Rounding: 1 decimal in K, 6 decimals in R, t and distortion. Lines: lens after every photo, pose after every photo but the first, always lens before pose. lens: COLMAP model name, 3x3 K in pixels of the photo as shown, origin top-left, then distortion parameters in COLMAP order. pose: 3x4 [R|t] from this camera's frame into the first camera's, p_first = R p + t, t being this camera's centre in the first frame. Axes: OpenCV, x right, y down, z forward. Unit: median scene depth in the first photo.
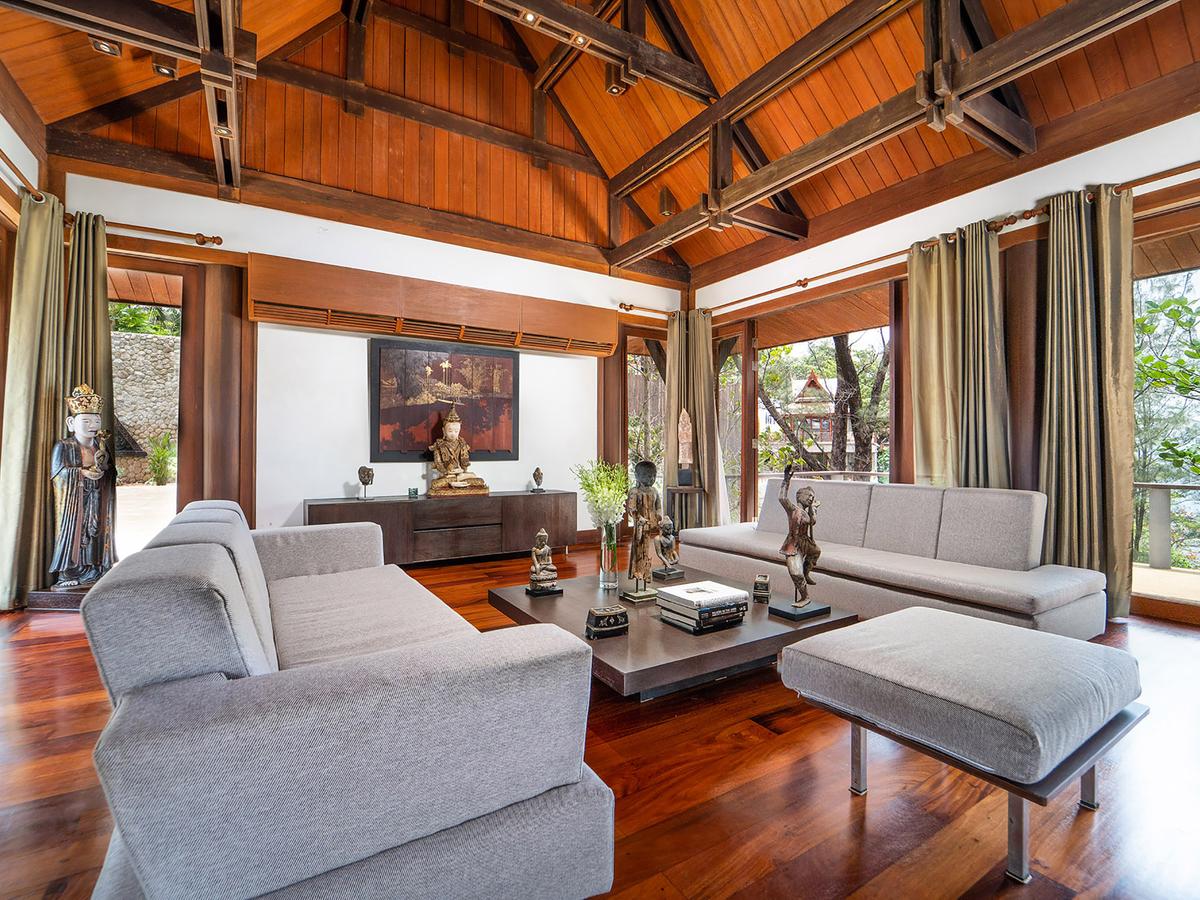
lens RADIAL K [[565.5, 0, 593.5], [0, 565.5, 447.6], [0, 0, 1]] dist [-0.021592, -0.001069]
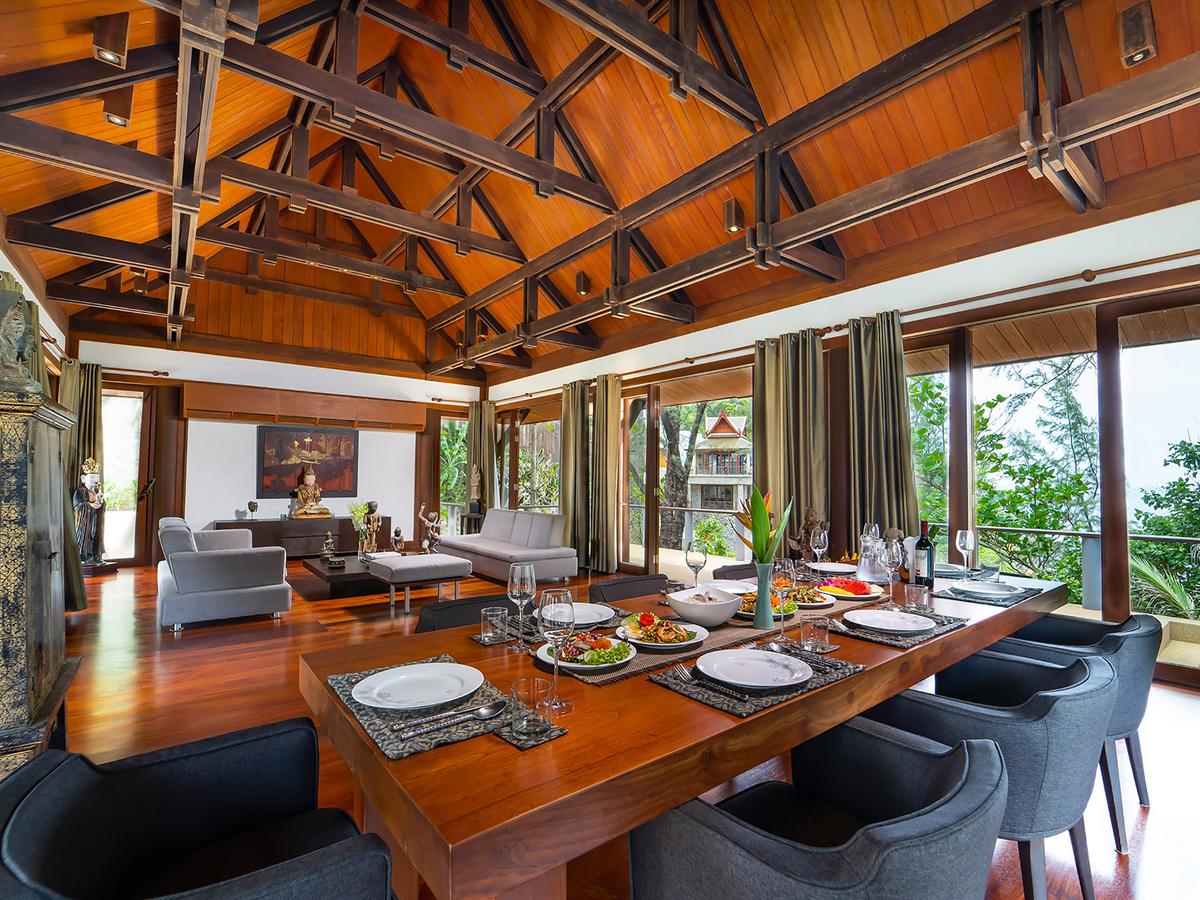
lens RADIAL K [[565.5, 0, 607.5], [0, 565.5, 460.6], [0, 0, 1]] dist [-0.021592, -0.001069]
pose [[0.991627, 0.013348, 0.128442, 0.412165], [-0.009538, 0.999497, -0.030240, -0.045101], [-0.128781, 0.028762, 0.991256, -0.773619]]
